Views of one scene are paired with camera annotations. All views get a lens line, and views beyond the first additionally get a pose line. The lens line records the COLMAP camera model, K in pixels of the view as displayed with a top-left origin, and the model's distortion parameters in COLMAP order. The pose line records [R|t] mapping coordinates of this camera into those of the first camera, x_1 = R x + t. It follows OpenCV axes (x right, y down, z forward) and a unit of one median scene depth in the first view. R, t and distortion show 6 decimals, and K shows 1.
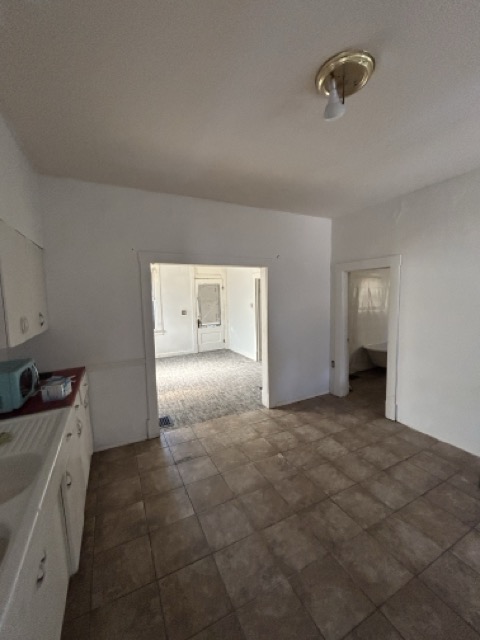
lens RADIAL K [[259.5, 0, 242.3], [0, 259.5, 319.1], [0, 0, 1]] dist [-0.000630, 0.000588]
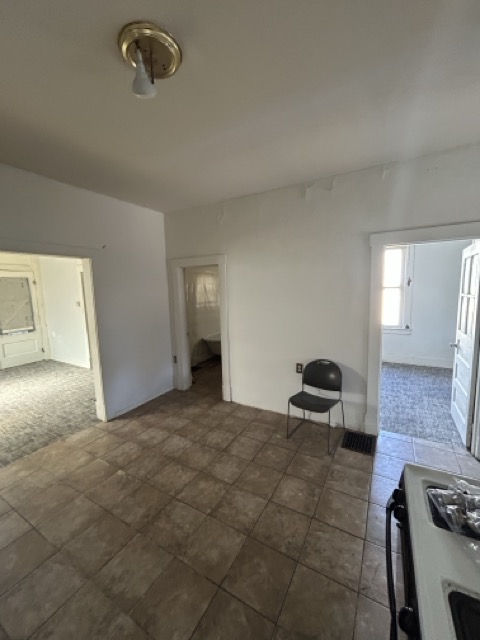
lens RADIAL K [[259.5, 0, 240.7], [0, 259.5, 318.7], [0, 0, 1]] dist [-0.000630, 0.000588]
pose [[0.839318, -0.066882, 0.539511, 0.032092], [0.058342, 0.997753, 0.032928, -0.002830], [-0.540501, 0.003839, 0.841335, 0.019393]]
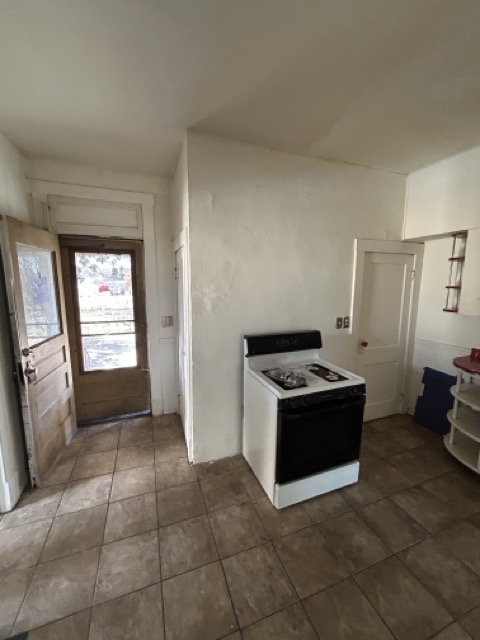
lens RADIAL K [[259.5, 0, 244.9], [0, 259.5, 319.3], [0, 0, 1]] dist [-0.000630, 0.000588]
pose [[-0.994459, -0.004609, 0.105023, 0.330653], [0.019548, 0.973506, 0.227822, -0.055901], [-0.103291, 0.228613, -0.968022, 0.558592]]
